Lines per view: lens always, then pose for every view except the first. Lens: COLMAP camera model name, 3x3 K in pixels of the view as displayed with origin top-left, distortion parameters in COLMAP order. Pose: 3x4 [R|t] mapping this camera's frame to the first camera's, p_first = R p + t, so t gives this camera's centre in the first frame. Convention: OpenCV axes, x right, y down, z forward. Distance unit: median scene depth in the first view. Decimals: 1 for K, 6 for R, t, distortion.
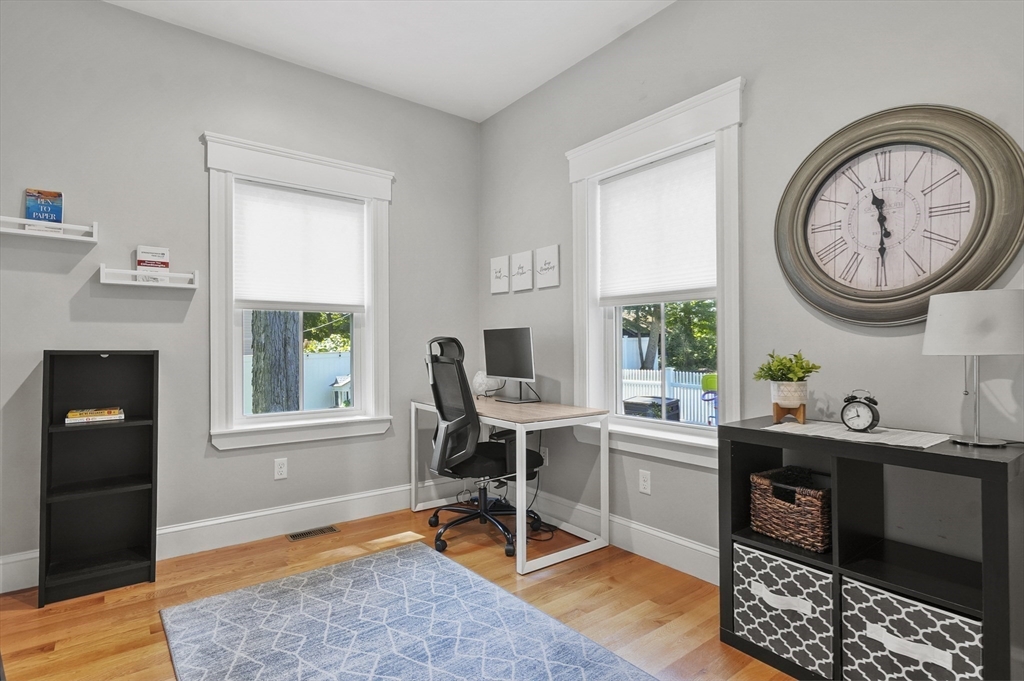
lens RADIAL K [[519.8, 0, 512.9], [0, 519.8, 338.8], [0, 0, 1]] dist [-0.014135, 0.013558]
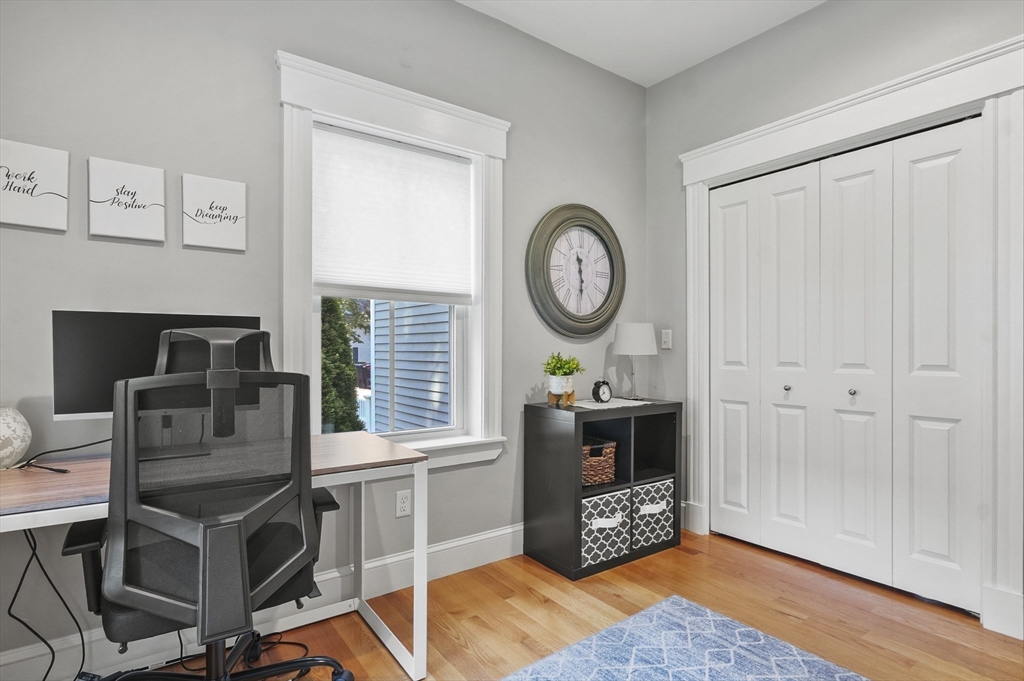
lens RADIAL K [[519.8, 0, 511.6], [0, 519.8, 349.1], [0, 0, 1]] dist [-0.014135, 0.013558]
pose [[0.025667, 0.003028, 0.999666, -0.924511], [-0.016277, 0.999864, -0.002611, 0.018882], [-0.999538, -0.016205, 0.025713, 1.187090]]
